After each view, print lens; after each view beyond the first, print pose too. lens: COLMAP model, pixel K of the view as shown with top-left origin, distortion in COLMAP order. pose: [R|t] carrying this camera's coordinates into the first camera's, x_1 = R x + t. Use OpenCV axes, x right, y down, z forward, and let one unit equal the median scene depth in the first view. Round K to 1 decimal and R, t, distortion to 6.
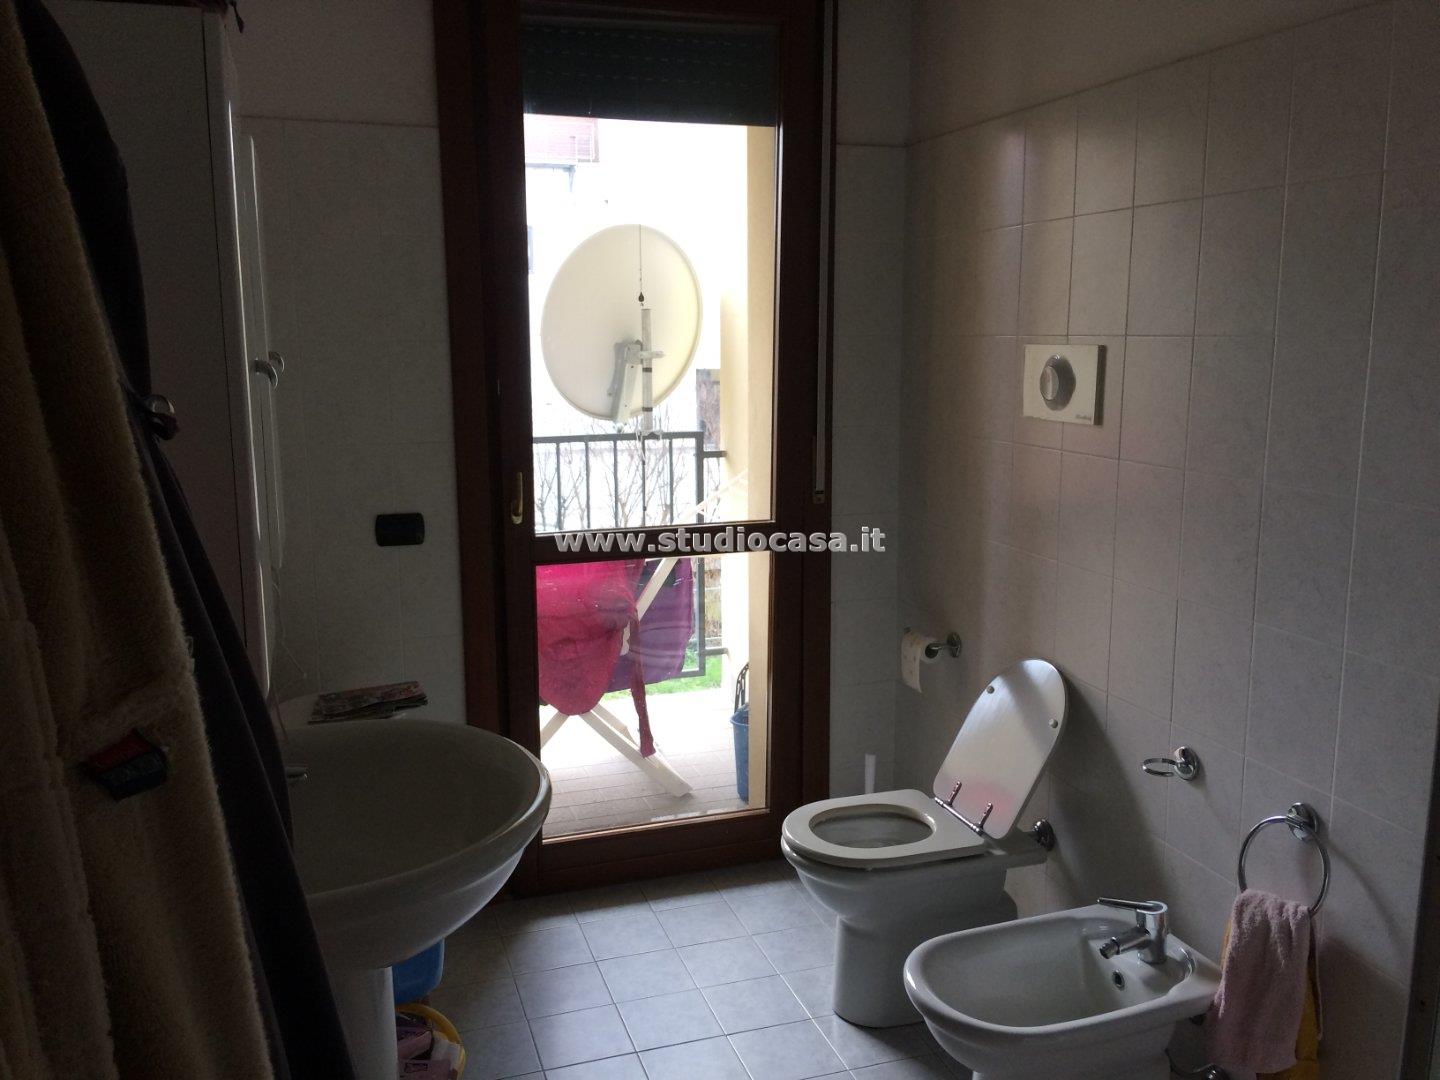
lens RADIAL K [[1215.0, 0, 720.0], [0, 1215.0, 540.0], [0, 0, 1]] dist [0.097496, -0.150272]
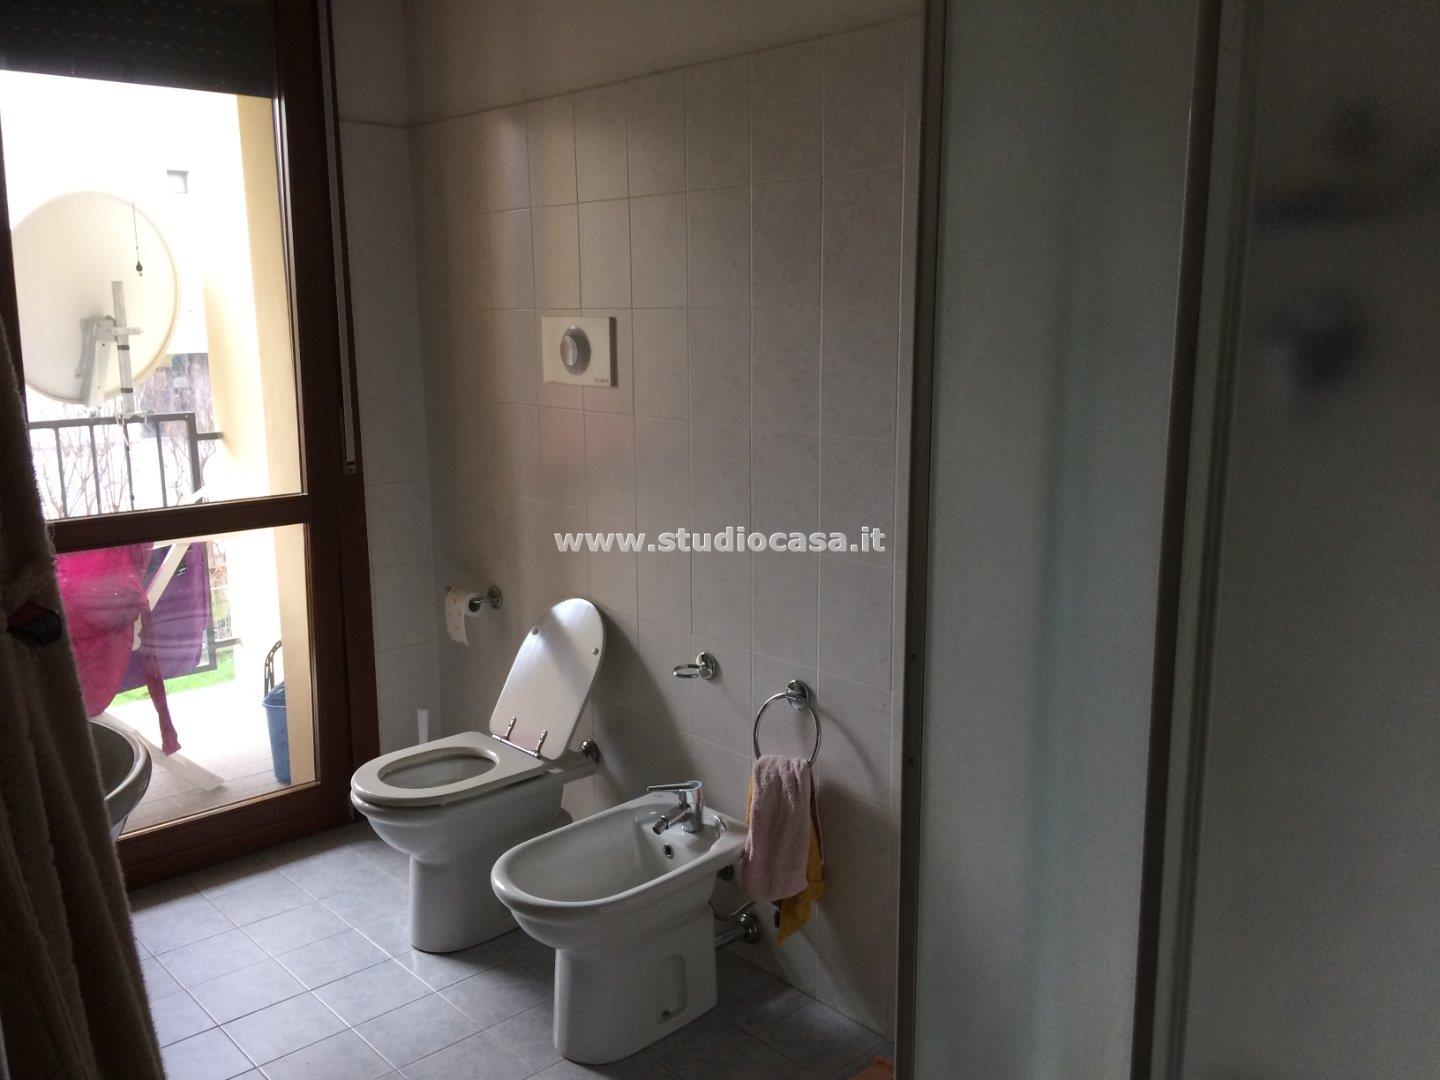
lens RADIAL K [[1215.0, 0, 720.0], [0, 1215.0, 540.0], [0, 0, 1]] dist [0.097496, -0.150272]
pose [[0.912452, -0.078044, 0.401673, -0.065528], [0.072159, 0.996948, 0.029786, 0.021044], [-0.402772, 0.001806, 0.915299, -0.079718]]
